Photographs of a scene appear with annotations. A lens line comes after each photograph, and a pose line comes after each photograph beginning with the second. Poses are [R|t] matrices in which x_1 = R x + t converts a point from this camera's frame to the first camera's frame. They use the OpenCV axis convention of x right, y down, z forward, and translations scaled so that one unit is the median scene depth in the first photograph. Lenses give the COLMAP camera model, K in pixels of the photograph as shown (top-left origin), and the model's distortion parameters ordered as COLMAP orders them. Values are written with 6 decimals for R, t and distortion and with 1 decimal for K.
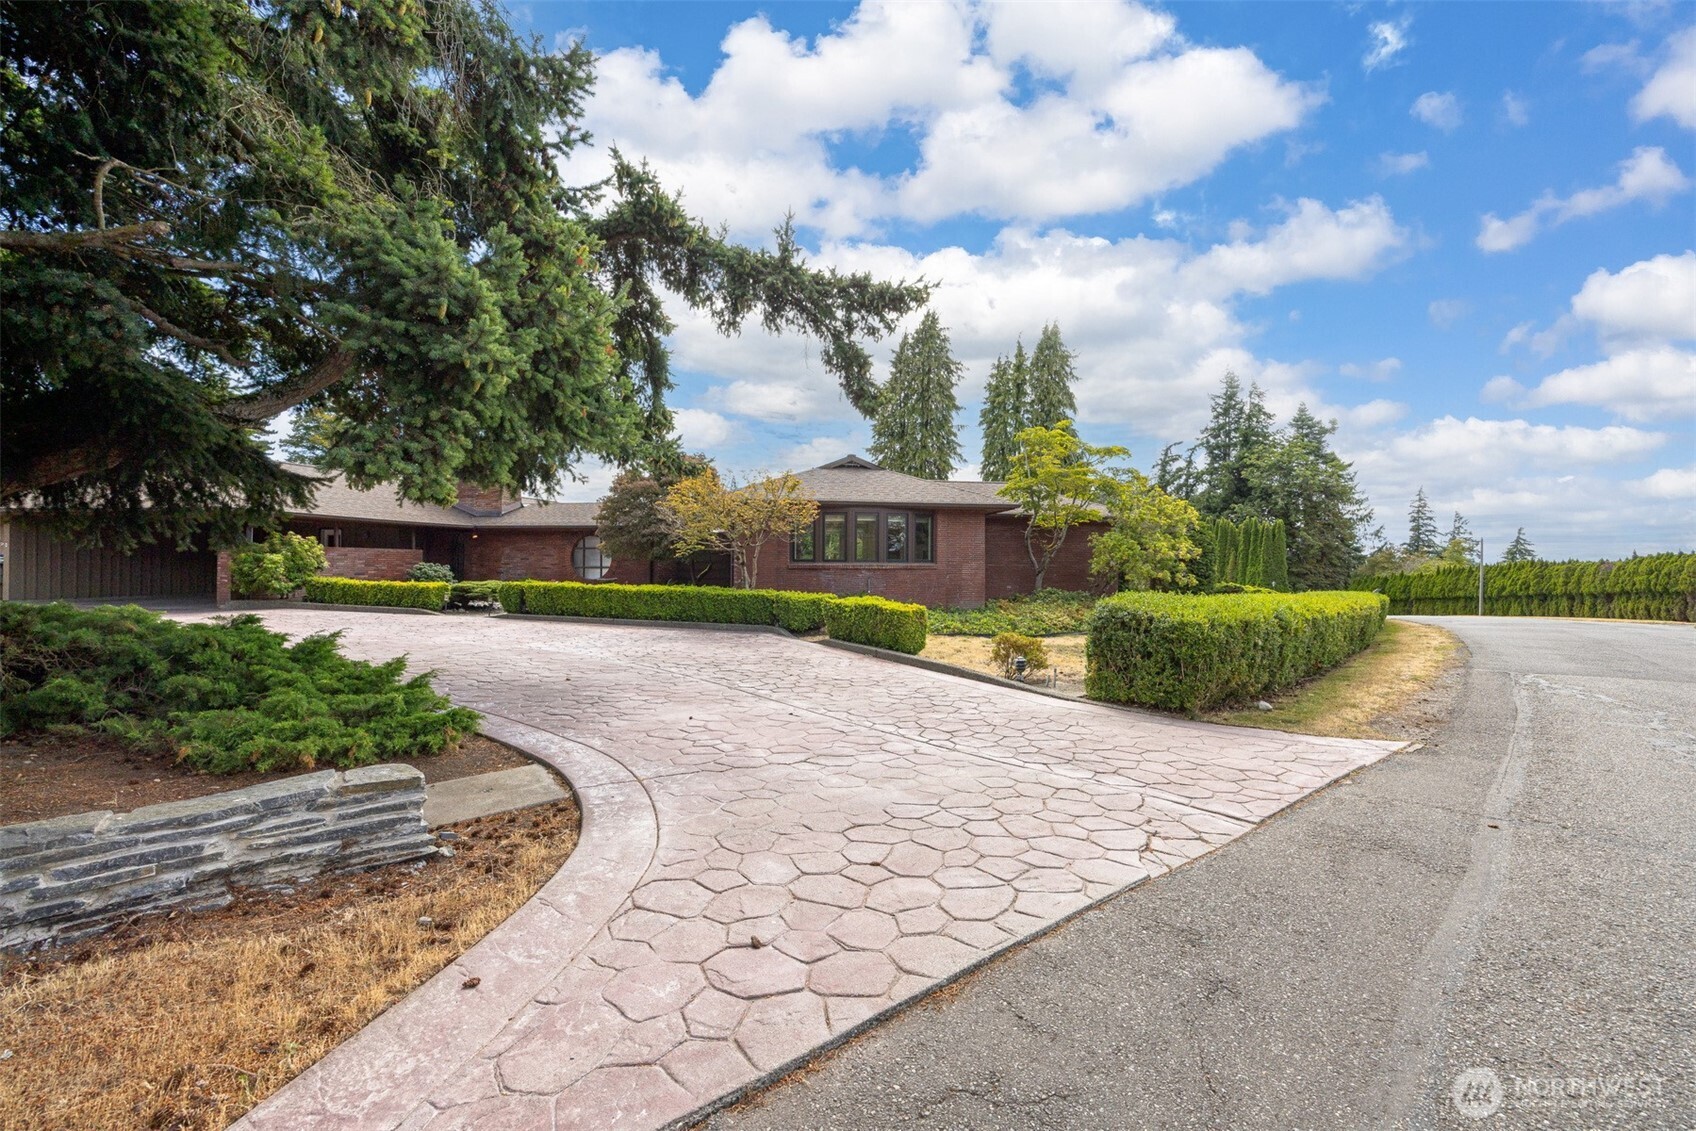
lens RADIAL K [[686.3, 0, 852.5], [0, 686.3, 563.9], [0, 0, 1]] dist [0.001222, 0.000241]
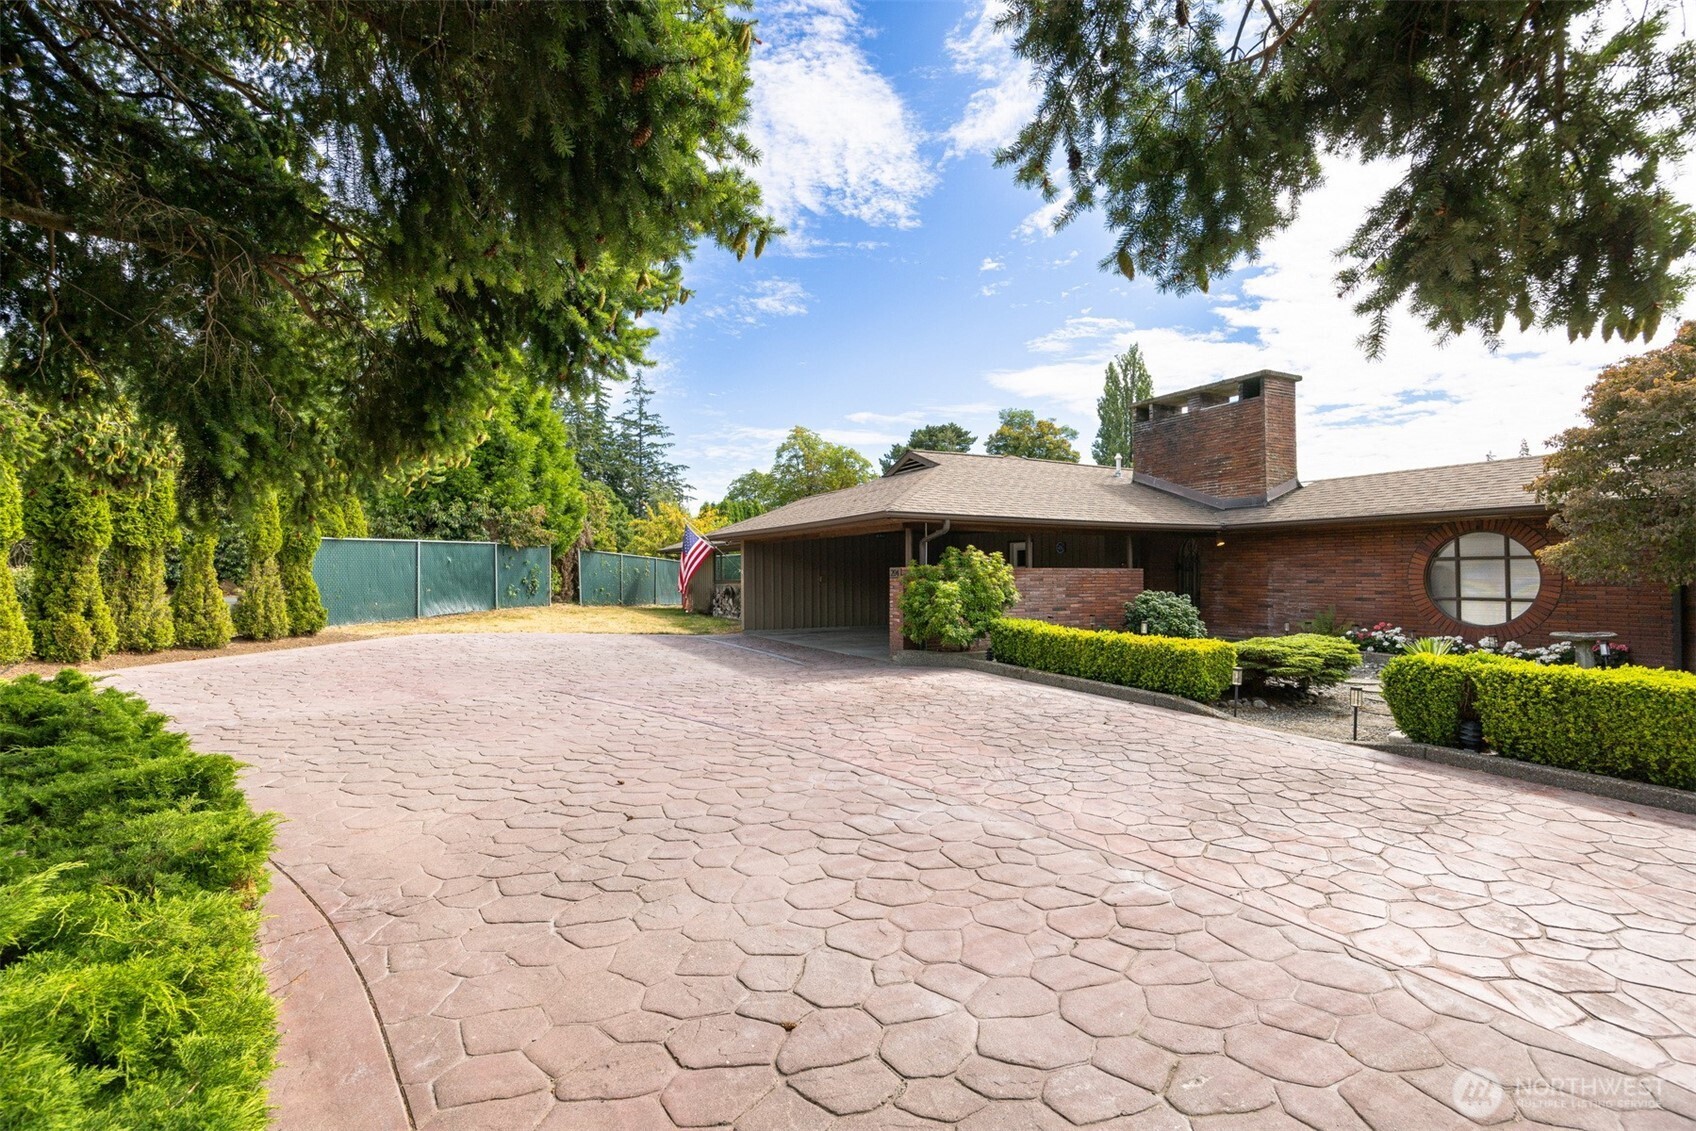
lens RADIAL K [[760.4, 0, 850.8], [0, 760.4, 567.7], [0, 0, 1]] dist [0.002554, 0.000329]
pose [[0.647073, -0.017332, -0.762231, -0.360862], [0.008276, 0.999842, -0.015710, -0.016535], [0.762383, 0.003857, 0.647115, 0.469298]]
